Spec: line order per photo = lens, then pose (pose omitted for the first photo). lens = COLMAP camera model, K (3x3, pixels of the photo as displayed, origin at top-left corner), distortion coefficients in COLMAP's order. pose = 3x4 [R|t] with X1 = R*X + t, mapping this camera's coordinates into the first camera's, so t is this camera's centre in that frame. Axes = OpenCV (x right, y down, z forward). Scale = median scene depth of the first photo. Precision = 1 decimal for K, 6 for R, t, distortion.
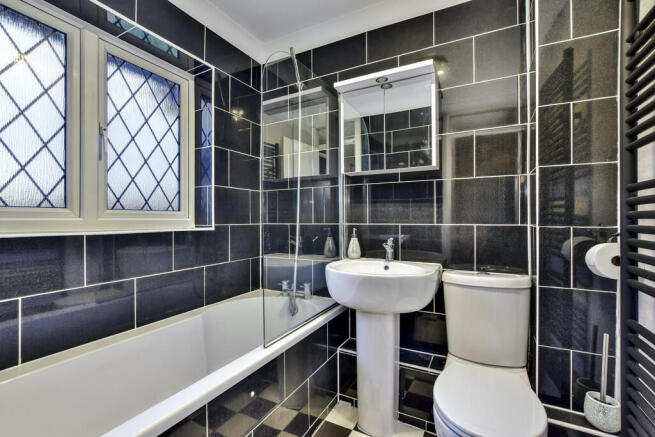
lens RADIAL K [[288.7, 0, 326.5], [0, 288.7, 218.3], [0, 0, 1]] dist [-0.010233, 0.001652]
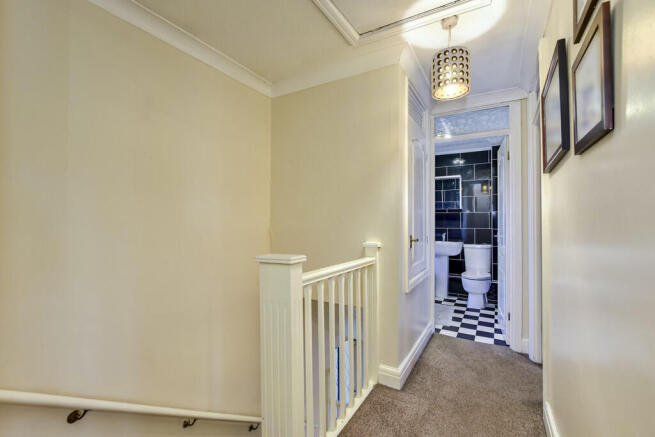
lens RADIAL K [[288.7, 0, 328.2], [0, 288.7, 221.0], [0, 0, 1]] dist [-0.010233, 0.001652]
pose [[0.998533, -0.000961, -0.054142, -0.785056], [0.000664, 0.999985, -0.005500, -0.036203], [0.054146, 0.005456, 0.998518, -1.934421]]
